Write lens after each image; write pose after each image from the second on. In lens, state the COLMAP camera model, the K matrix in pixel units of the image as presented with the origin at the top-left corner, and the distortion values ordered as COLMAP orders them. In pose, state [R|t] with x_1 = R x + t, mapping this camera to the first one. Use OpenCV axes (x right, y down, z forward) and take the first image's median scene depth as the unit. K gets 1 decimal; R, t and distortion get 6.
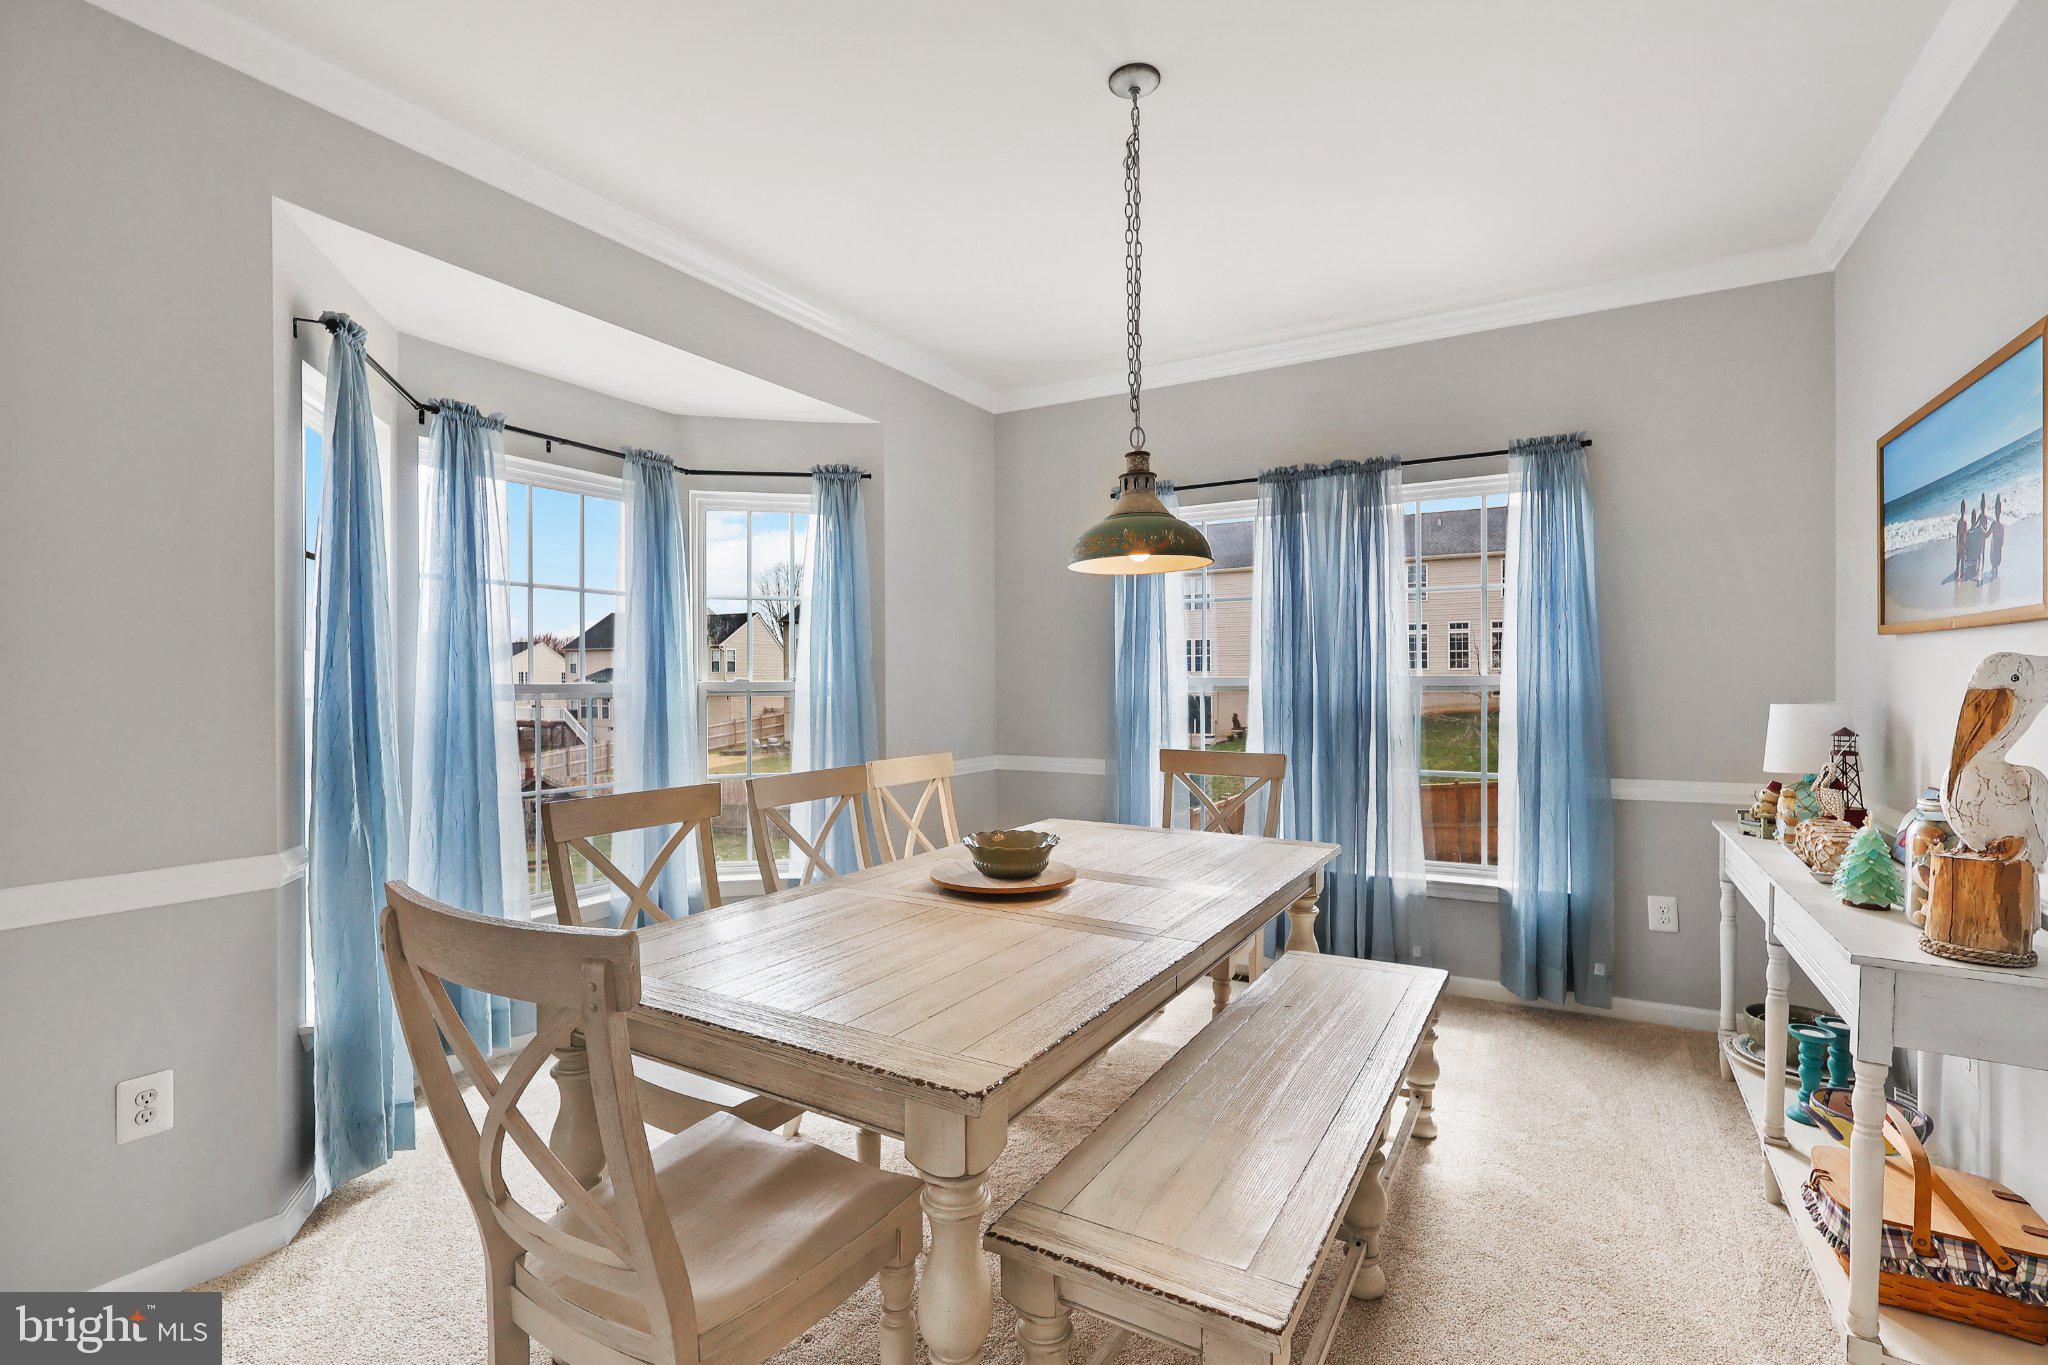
lens RADIAL K [[956.8, 0, 1018.9], [0, 956.8, 687.1], [0, 0, 1]] dist [-0.000656, 0.000148]
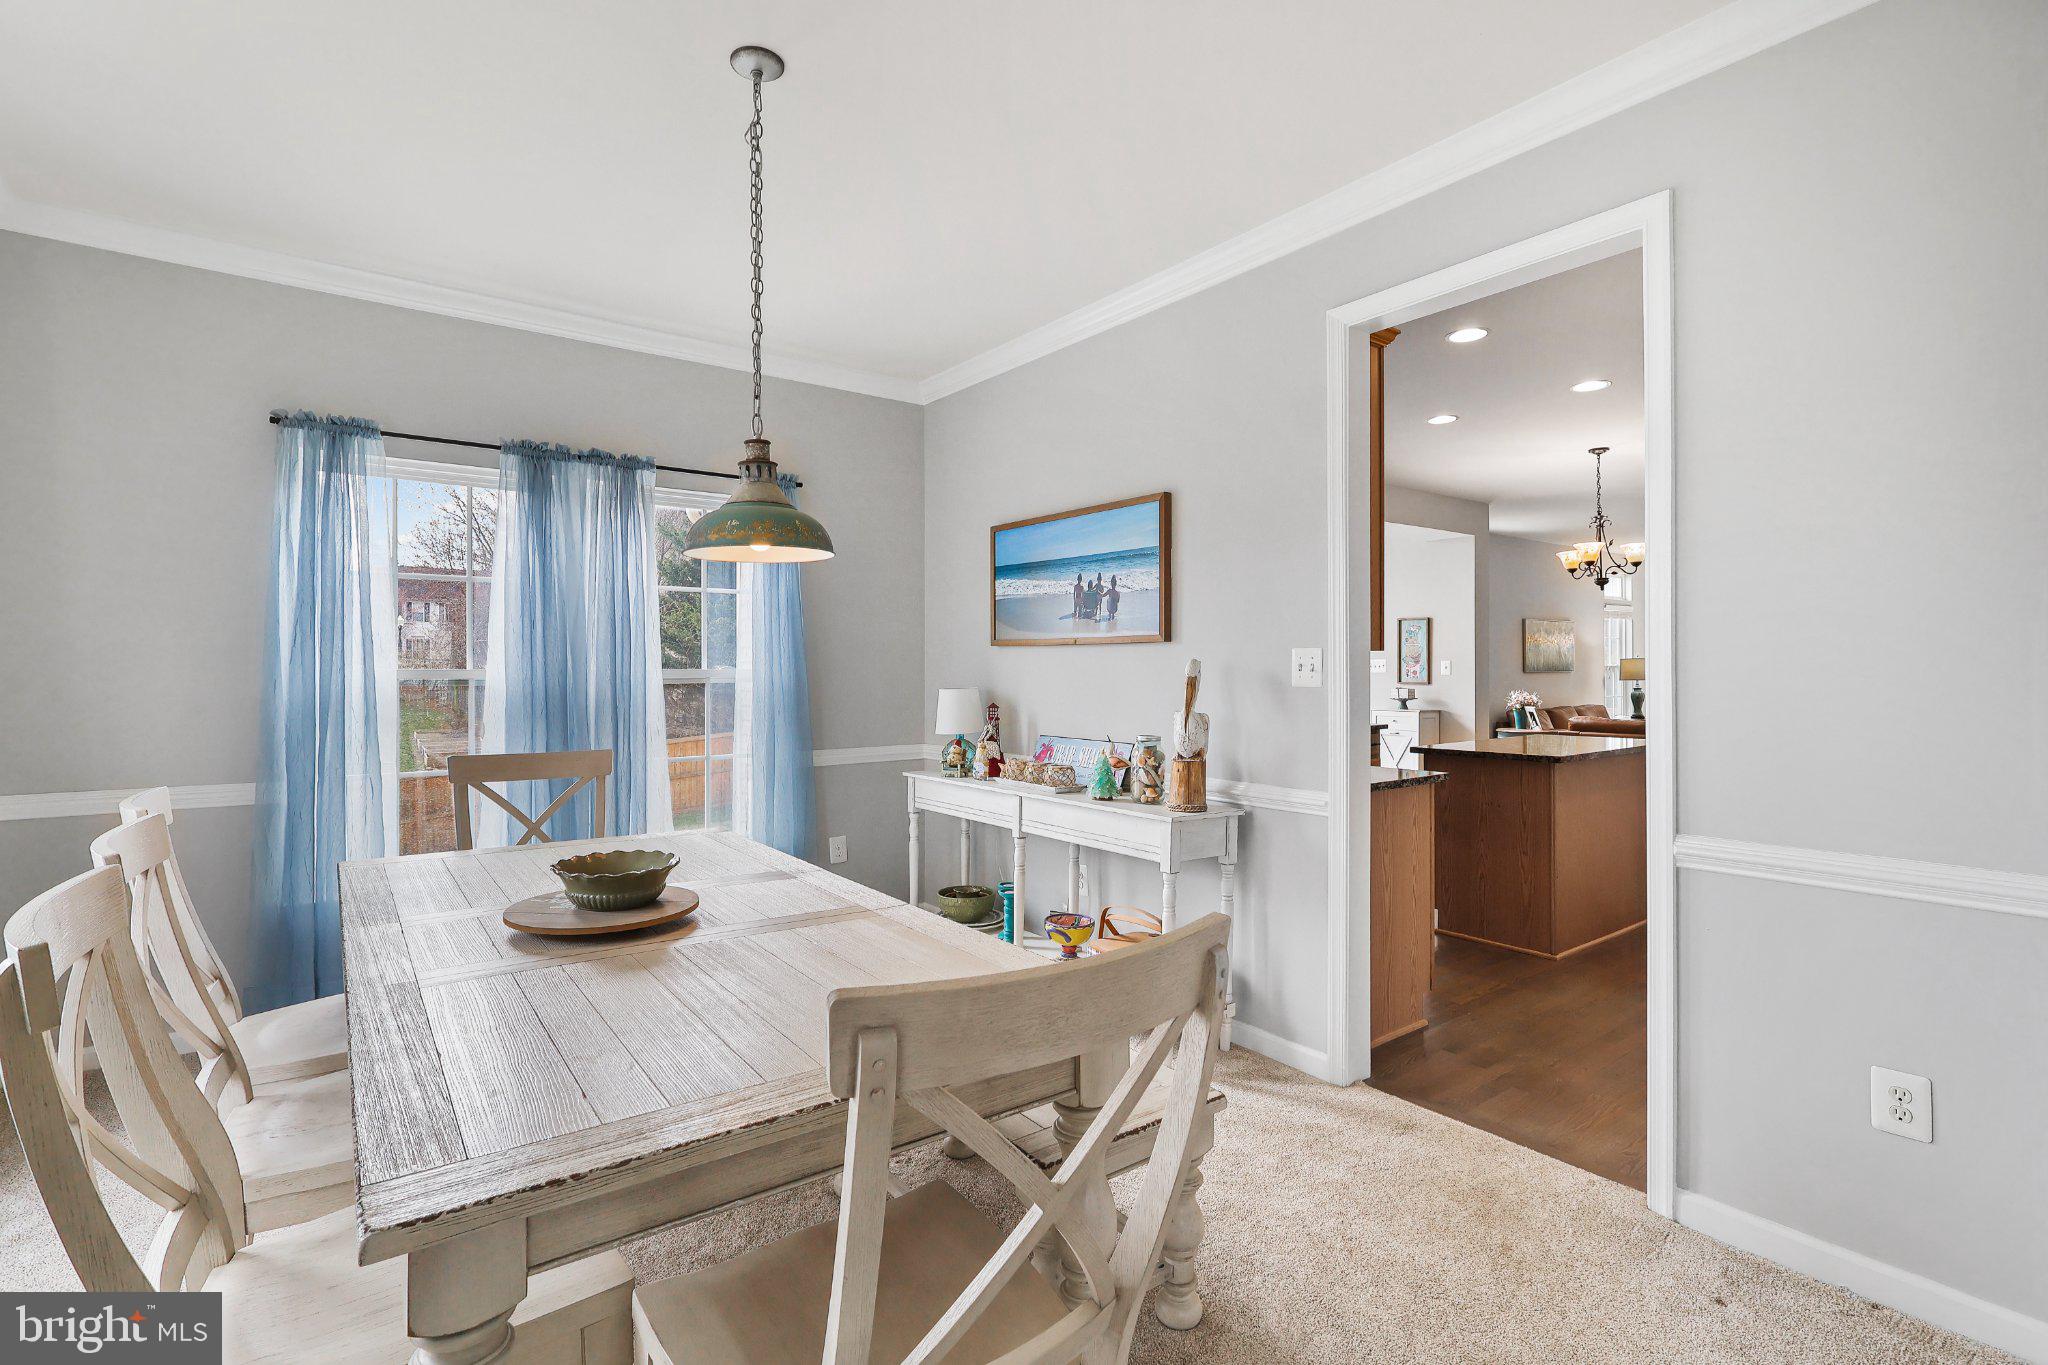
lens RADIAL K [[956.8, 0, 1018.9], [0, 956.8, 687.1], [0, 0, 1]] dist [-0.000656, 0.000148]
pose [[0.403999, -0.006308, 0.914738, -0.596030], [0.004138, 0.999979, 0.005068, 0.007347], [-0.914750, 0.001737, 0.404016, 0.309167]]
